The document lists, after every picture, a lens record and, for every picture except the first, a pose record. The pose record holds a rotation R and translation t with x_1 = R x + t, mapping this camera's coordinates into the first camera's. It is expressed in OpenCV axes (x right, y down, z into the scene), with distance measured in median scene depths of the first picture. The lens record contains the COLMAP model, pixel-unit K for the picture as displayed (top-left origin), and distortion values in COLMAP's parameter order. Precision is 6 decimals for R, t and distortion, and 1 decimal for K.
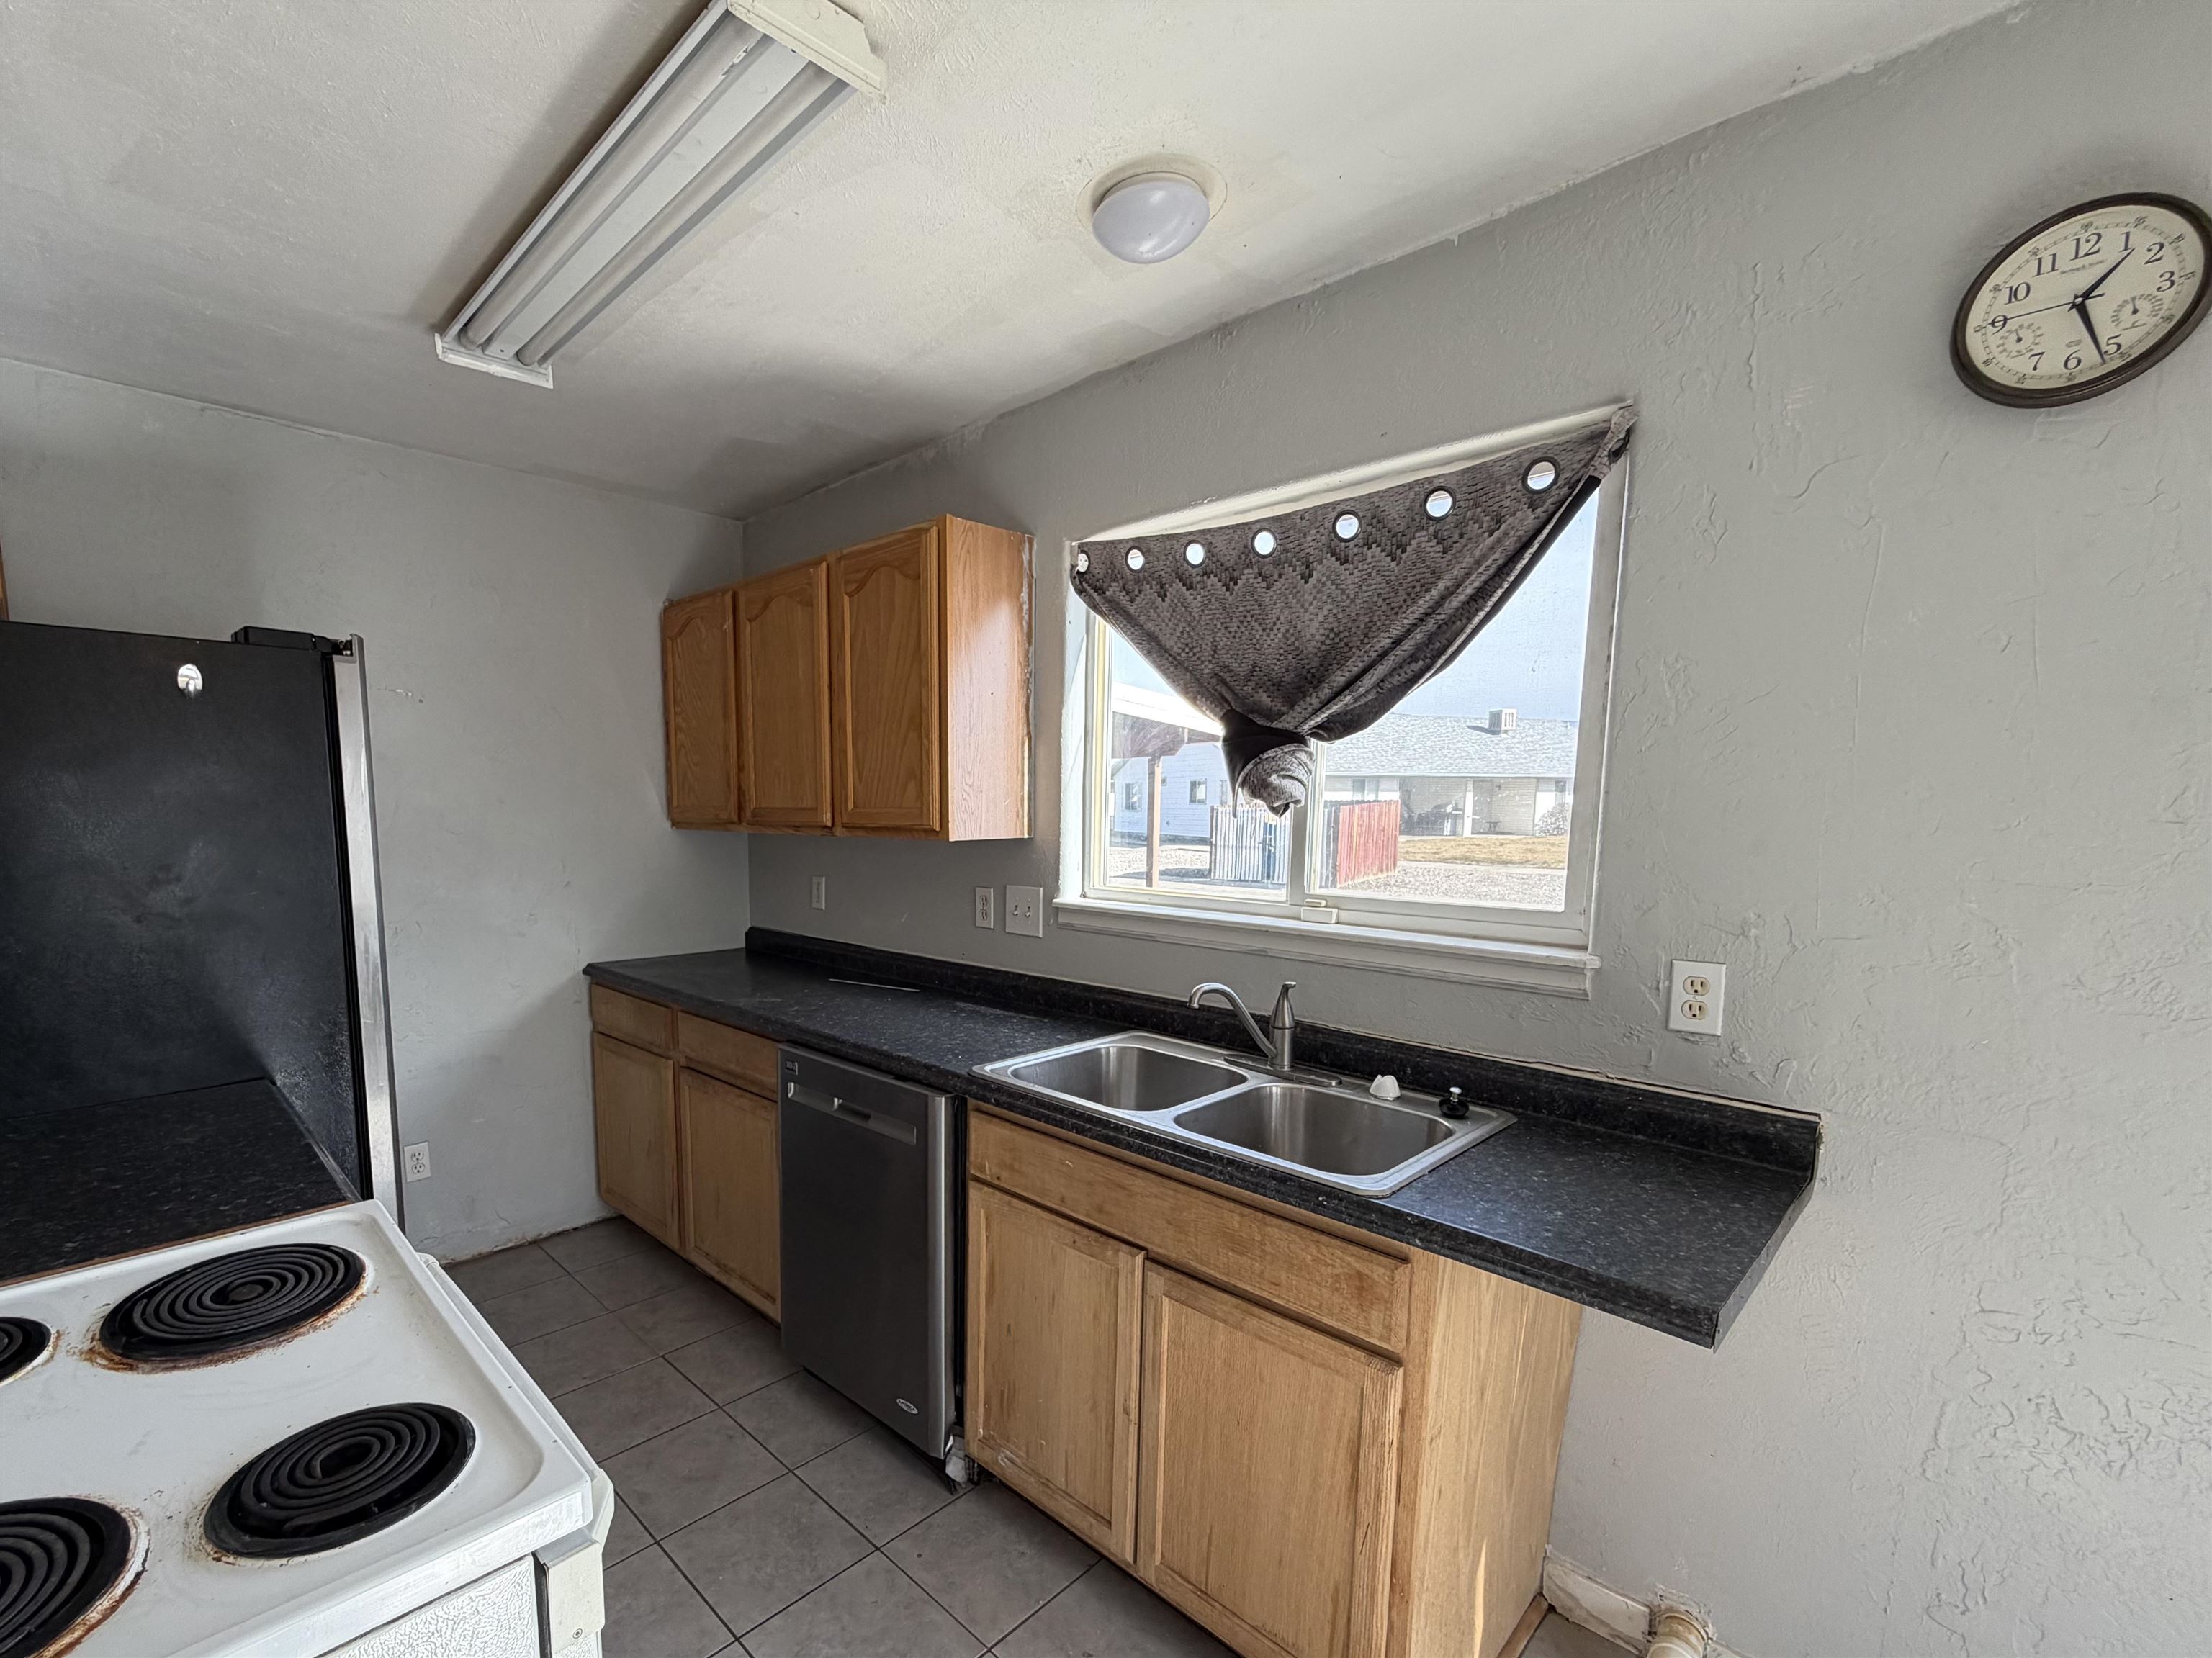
lens RADIAL K [[993.5, 0, 962.2], [0, 993.5, 929.1], [0, 0, 1]] dist [0.002155, 0.000476]
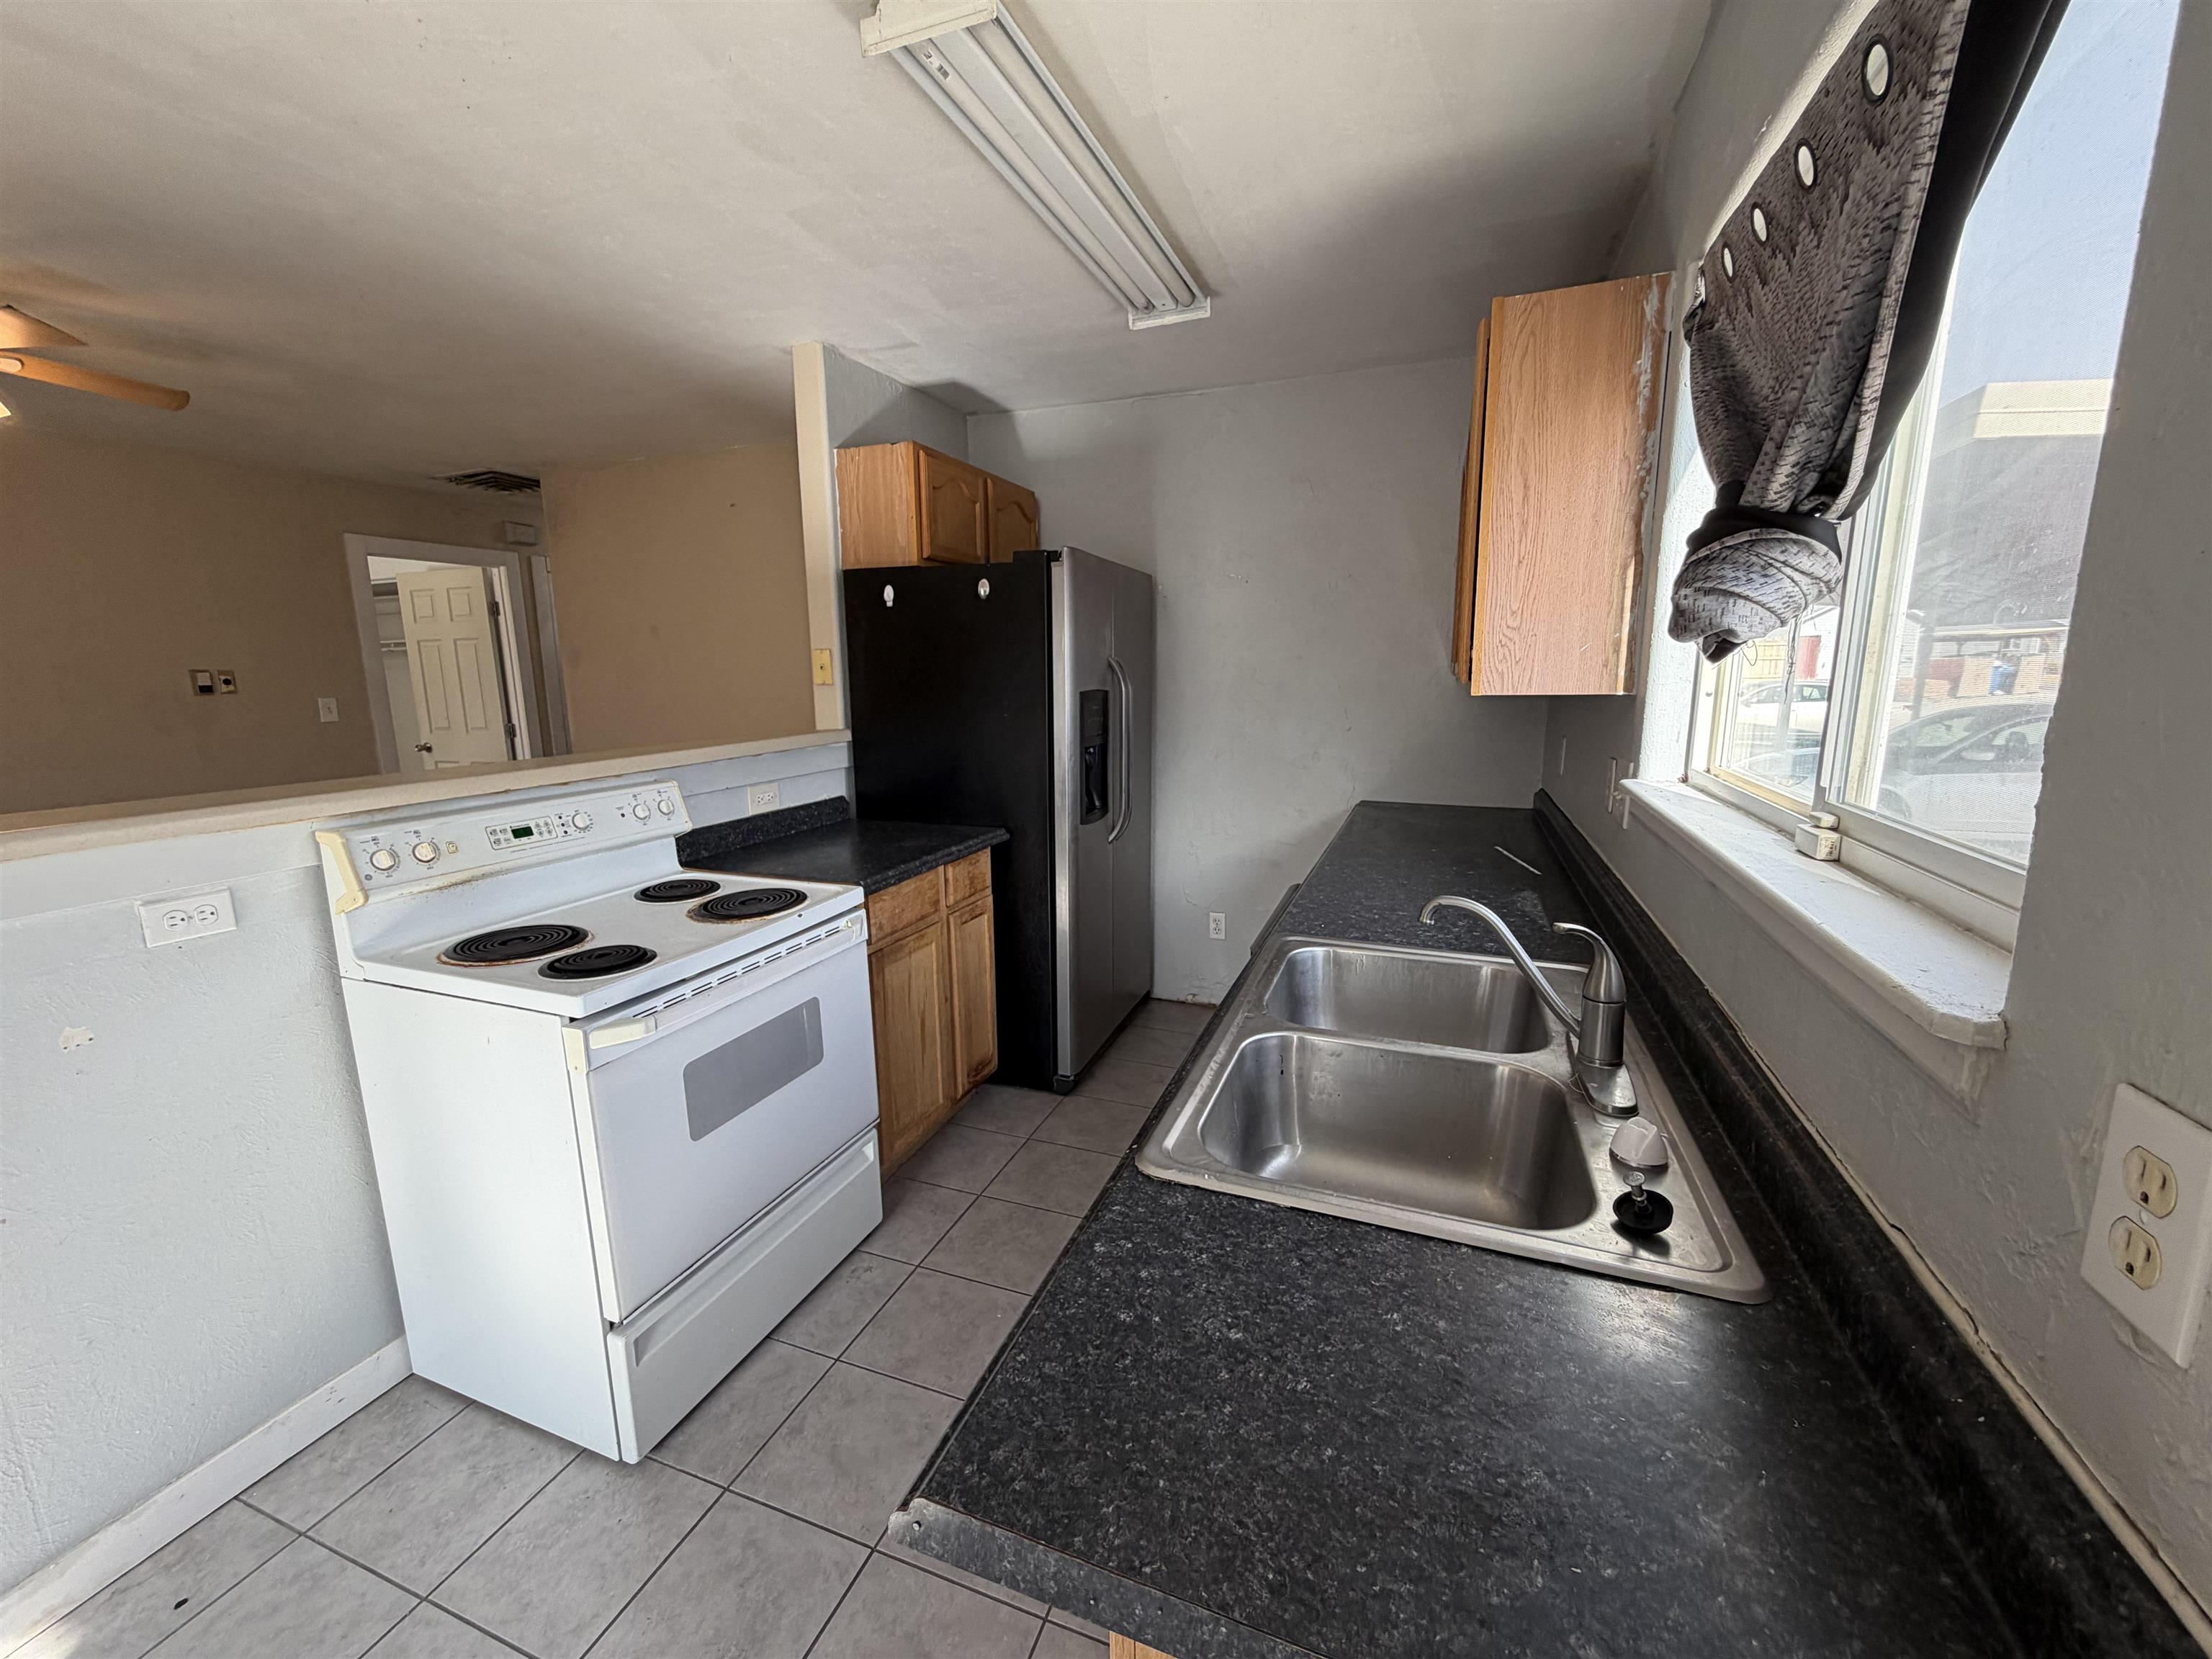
lens RADIAL K [[879.7, 0, 1107.8], [0, 879.7, 830.6], [0, 0, 1]] dist [0.000681, 0.000520]
pose [[0.451551, 0.155390, -0.878610, 0.593541], [-0.100400, 0.987313, 0.123016, -0.038742], [0.886579, 0.032664, 0.461423, 0.415095]]
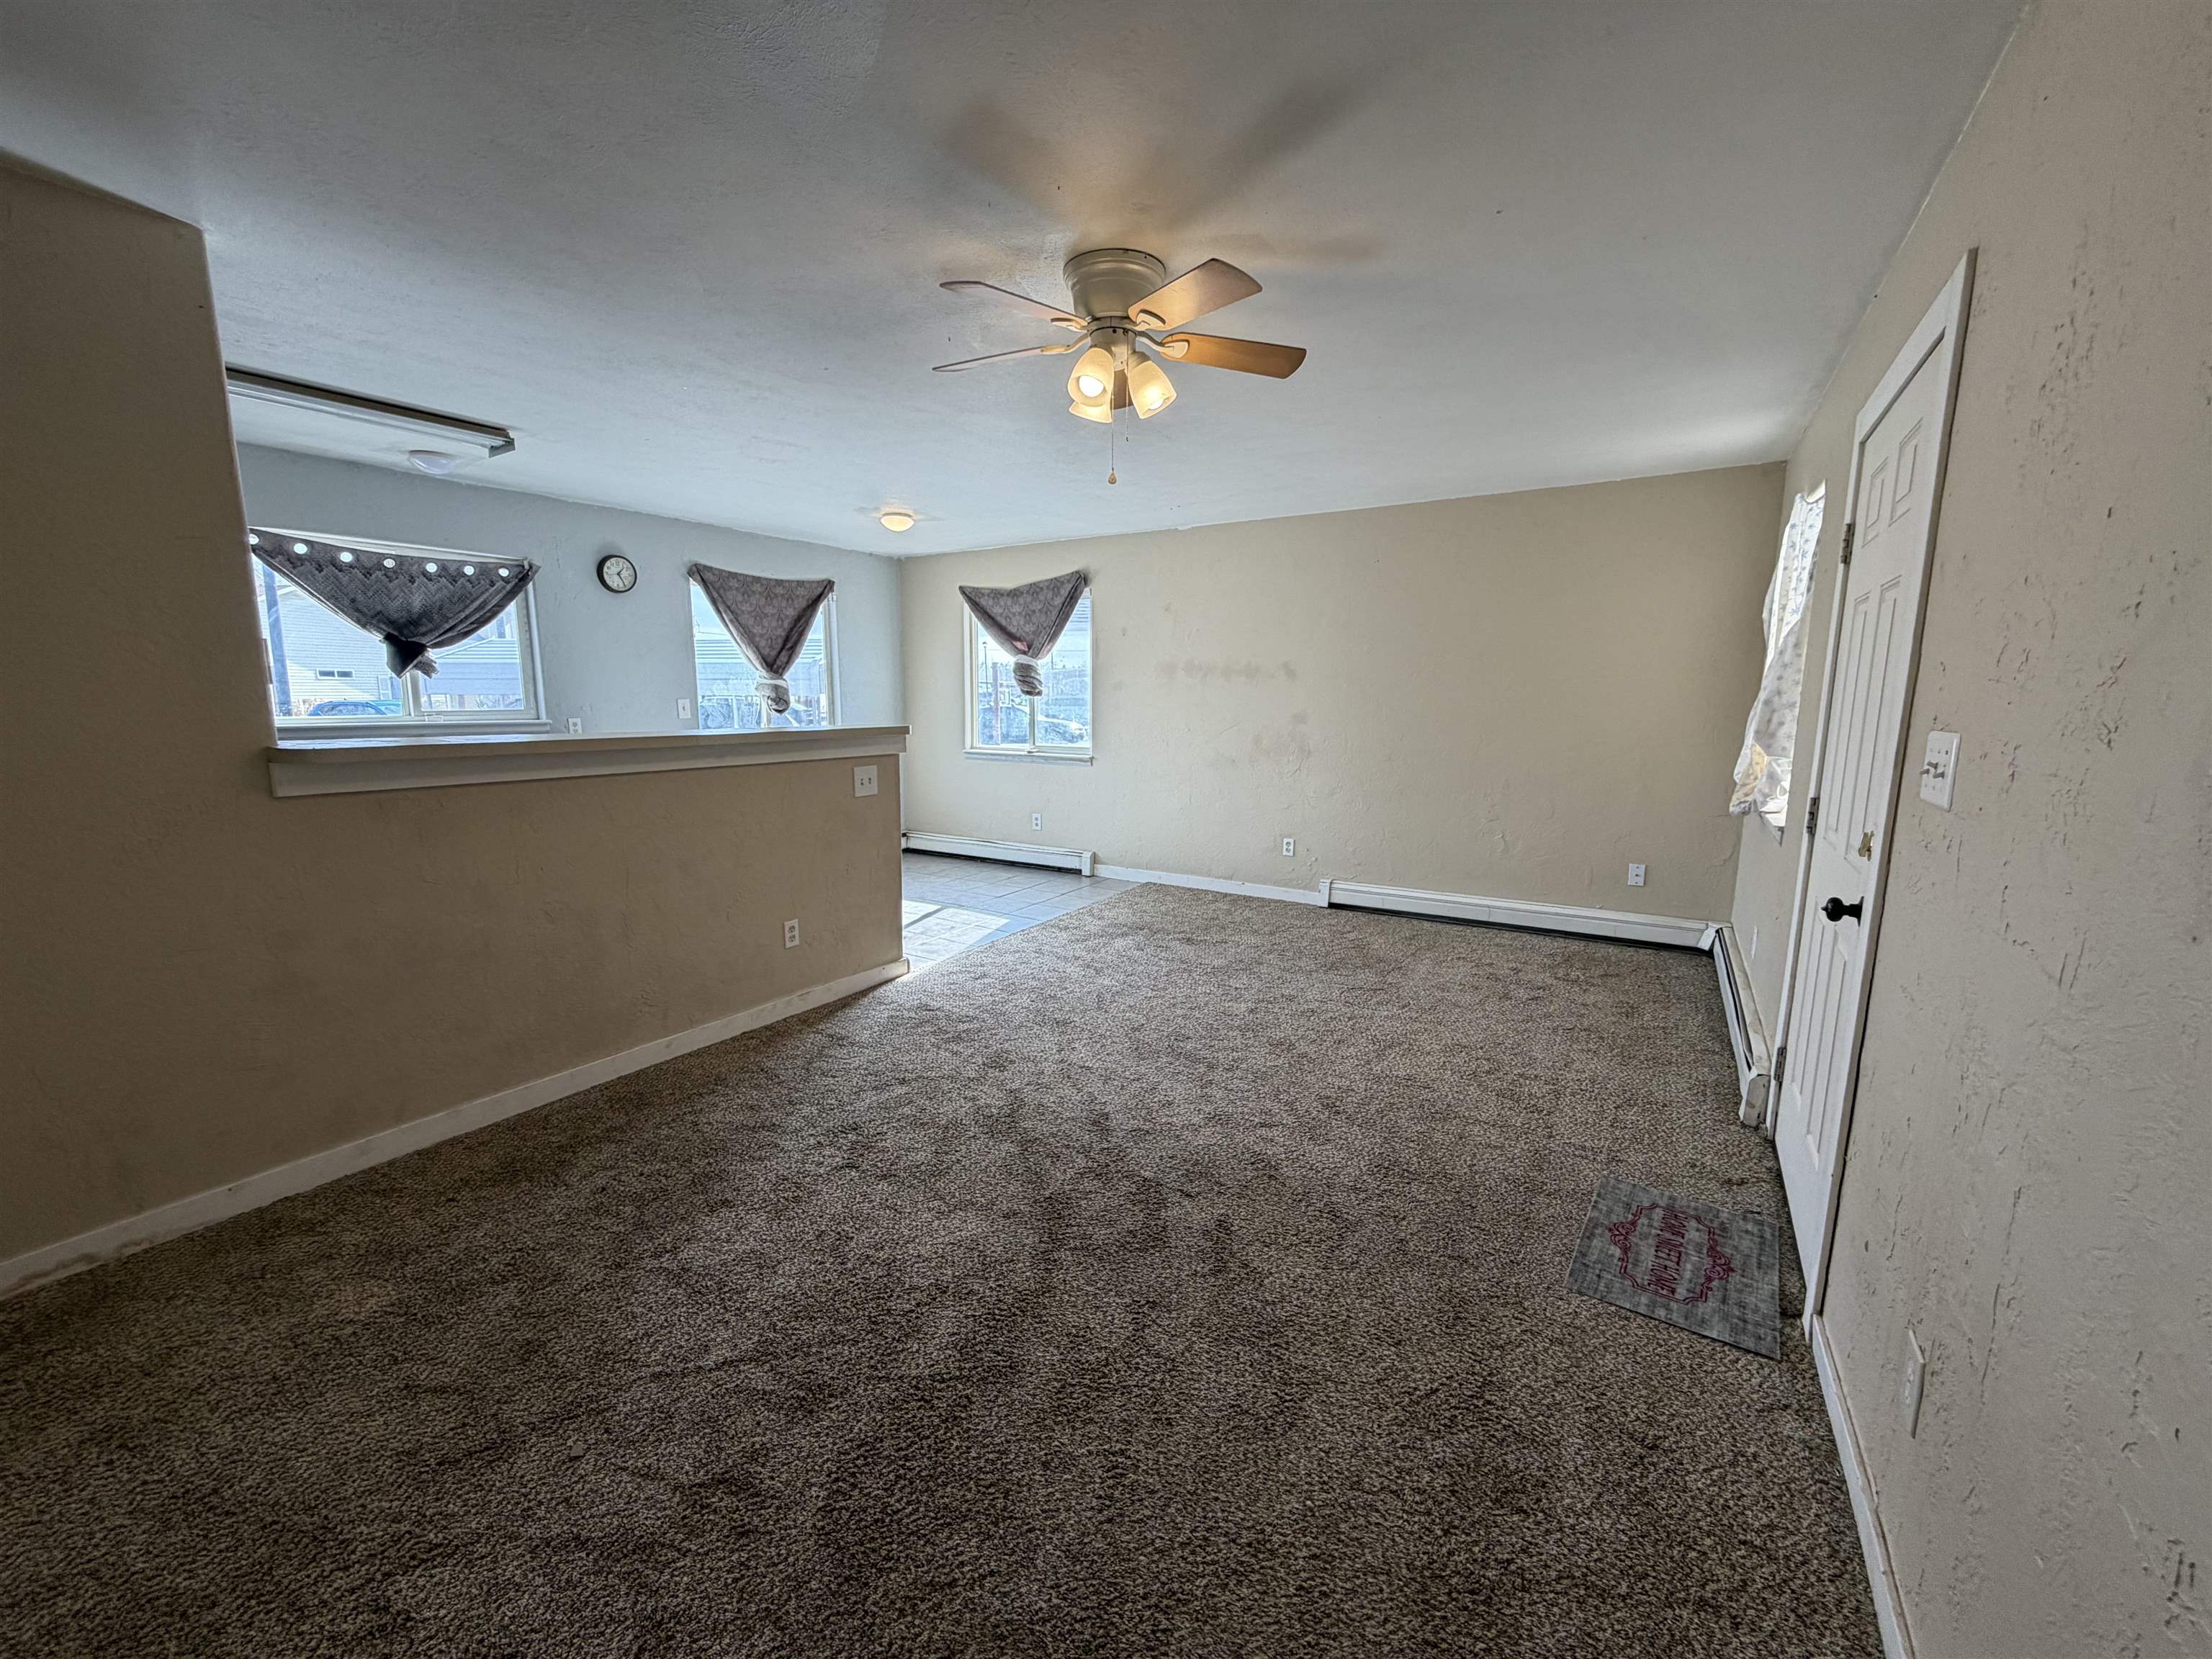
lens RADIAL K [[879.7, 0, 1103.9], [0, 879.7, 831.2], [0, 0, 1]] dist [0.000681, 0.000520]
pose [[-0.264235, -0.154478, 0.952006, -2.249778], [0.121640, 0.973869, 0.191788, 0.042578], [-0.956757, 0.166479, -0.238540, -0.033981]]
